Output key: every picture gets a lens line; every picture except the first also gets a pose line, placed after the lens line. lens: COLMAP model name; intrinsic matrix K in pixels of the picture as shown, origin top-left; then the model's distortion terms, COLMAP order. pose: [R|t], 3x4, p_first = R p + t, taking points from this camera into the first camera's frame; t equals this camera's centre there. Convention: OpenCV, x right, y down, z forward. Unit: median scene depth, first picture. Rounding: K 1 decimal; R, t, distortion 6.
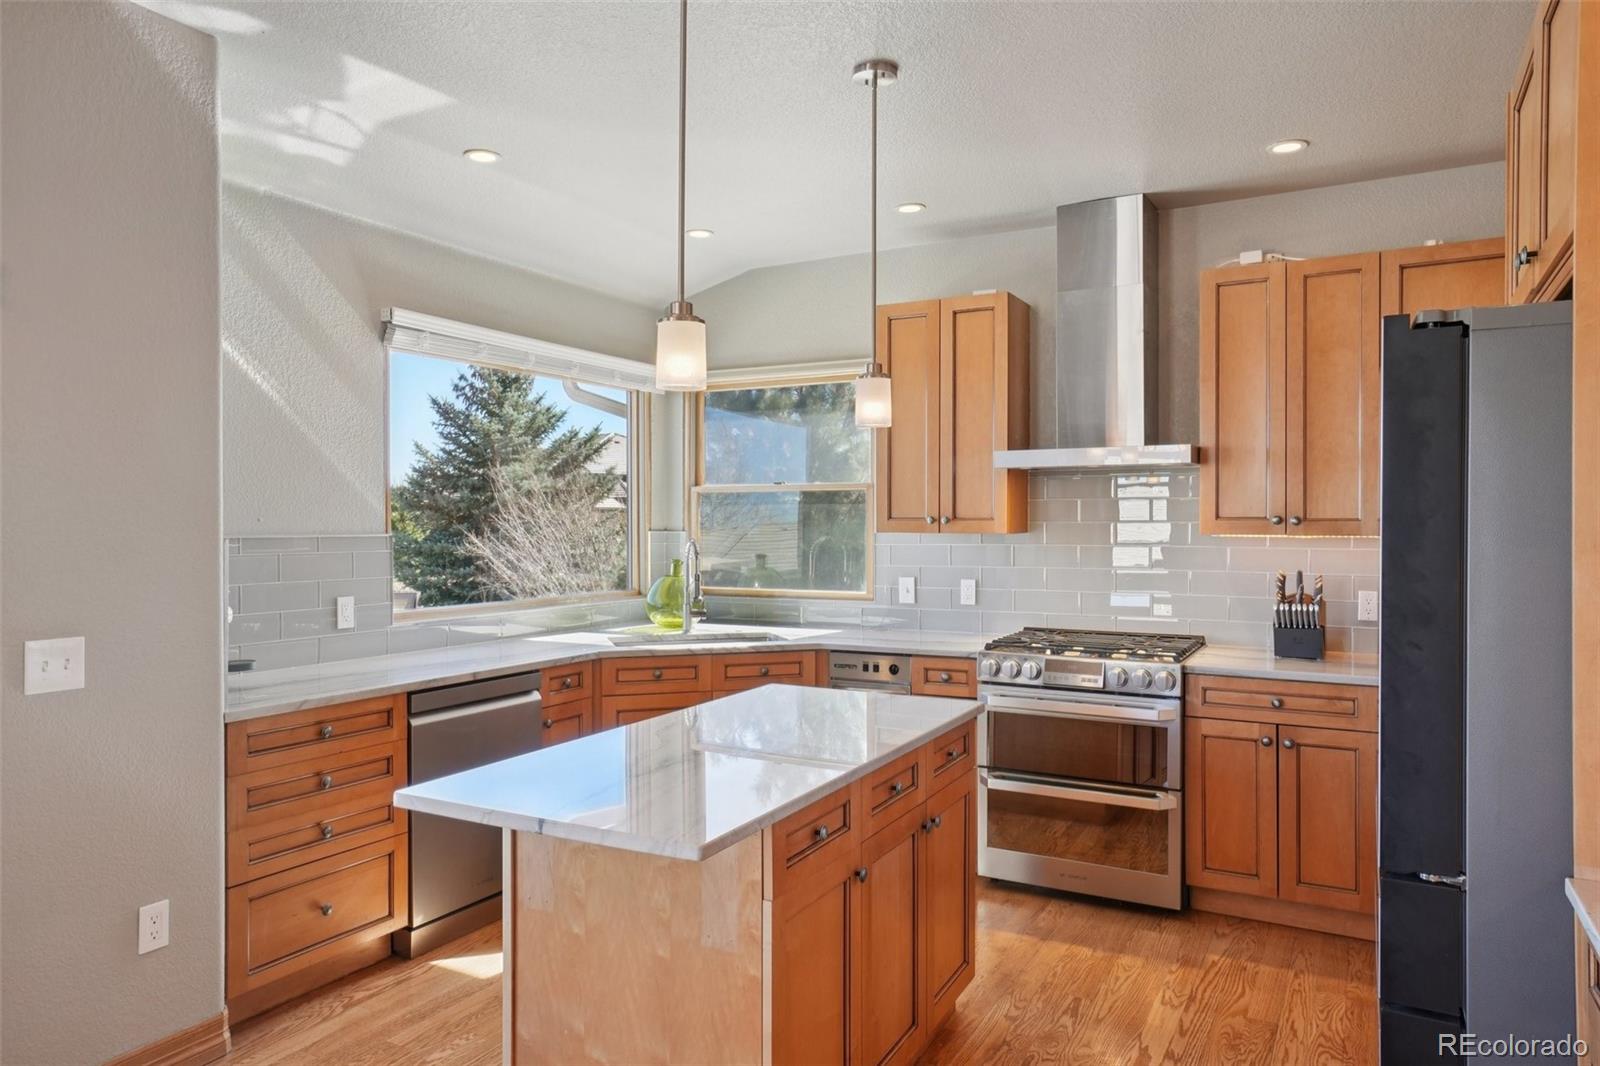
lens RADIAL K [[1036.0, 0, 782.0], [0, 1036.0, 525.6], [0, 0, 1]] dist [0.003947, 0.001501]
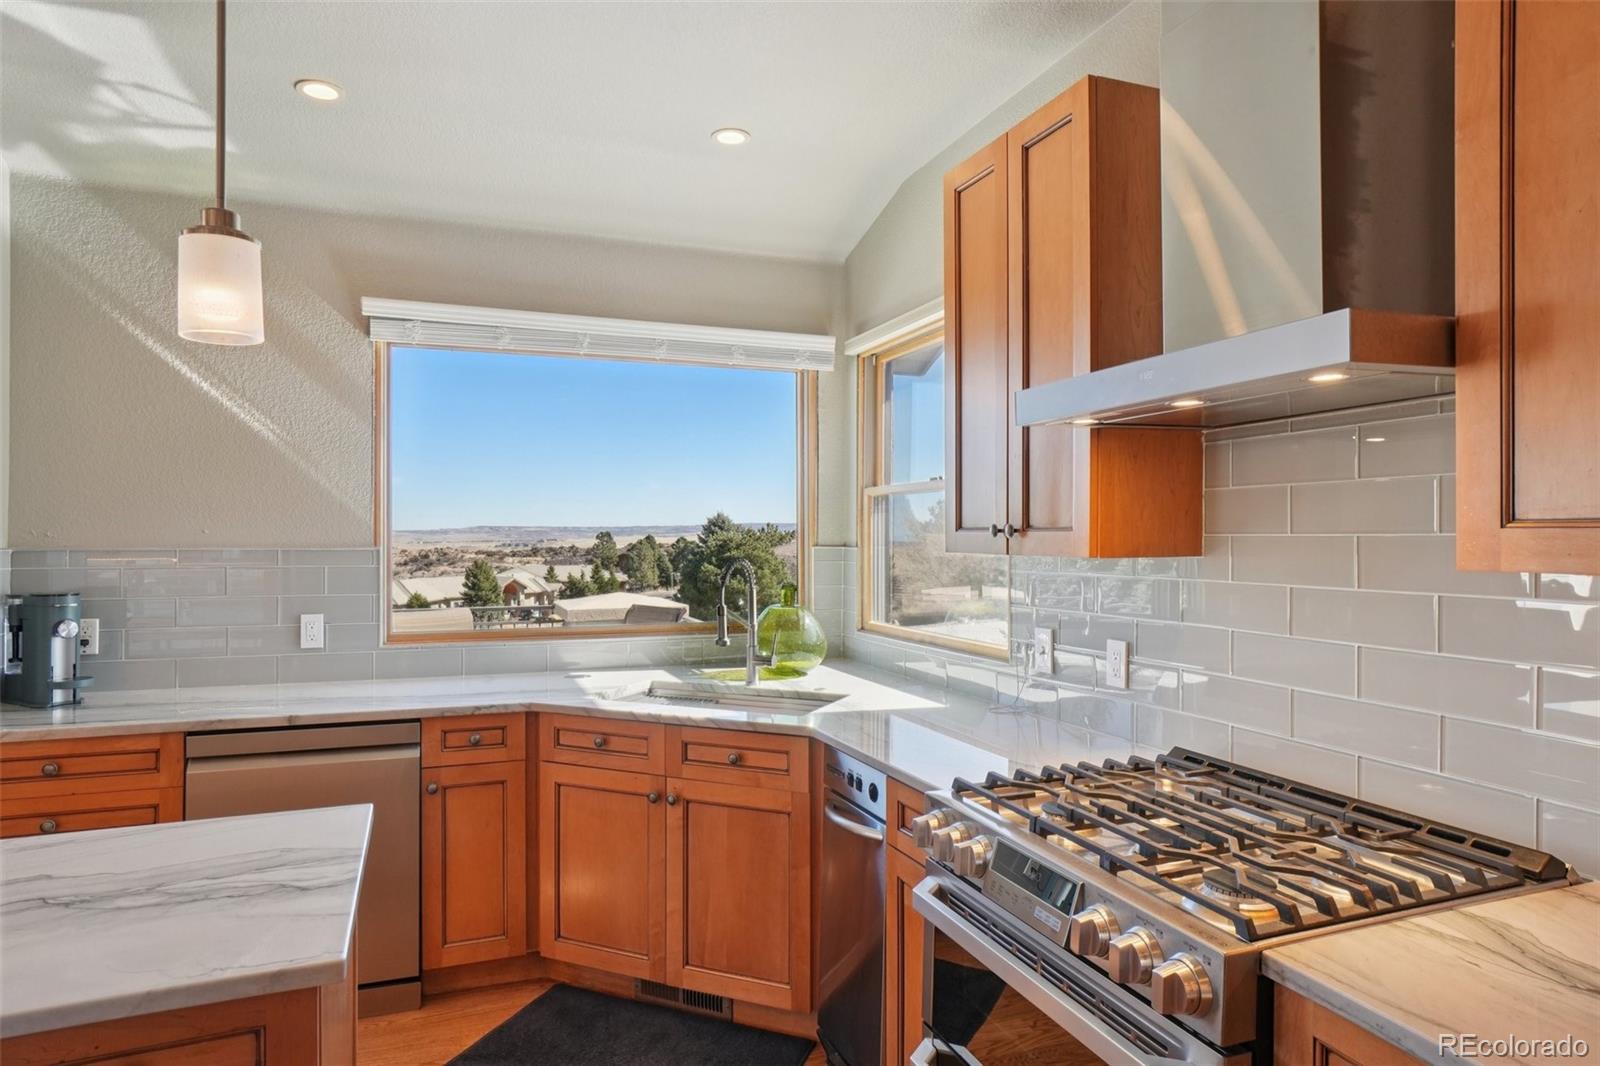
lens RADIAL K [[926.3, 0, 800.0], [0, 926.3, 533.0], [0, 0, 1]] dist [-0.004595, 0.001746]
pose [[0.760342, -0.001630, -0.649521, 0.440536], [-0.001566, 0.999989, -0.004343, -0.002162], [0.649521, 0.004319, 0.760332, 0.624050]]
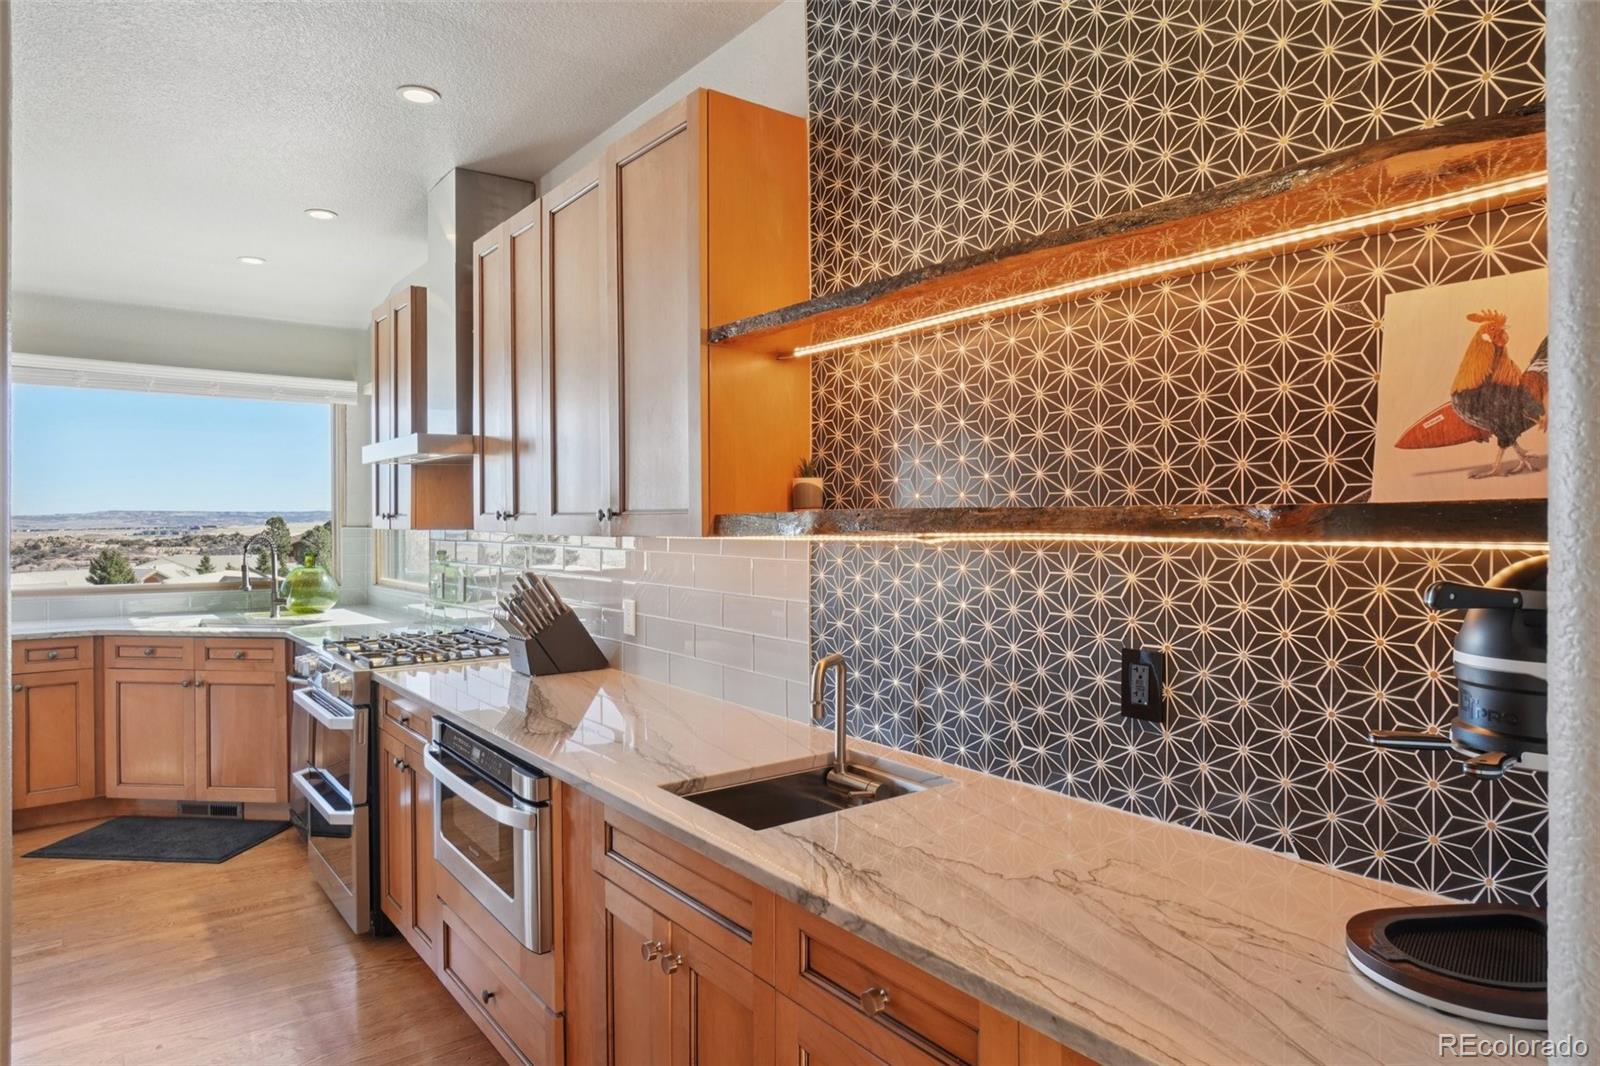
lens RADIAL K [[943.2, 0, 803.3], [0, 943.2, 521.2], [0, 0, 1]] dist [-0.036614, 0.036341]
pose [[0.919505, -0.002368, -0.393072, 1.015861], [0.002381, 0.999997, -0.000454, 0.000974], [0.393072, -0.000519, 0.919508, 0.347833]]
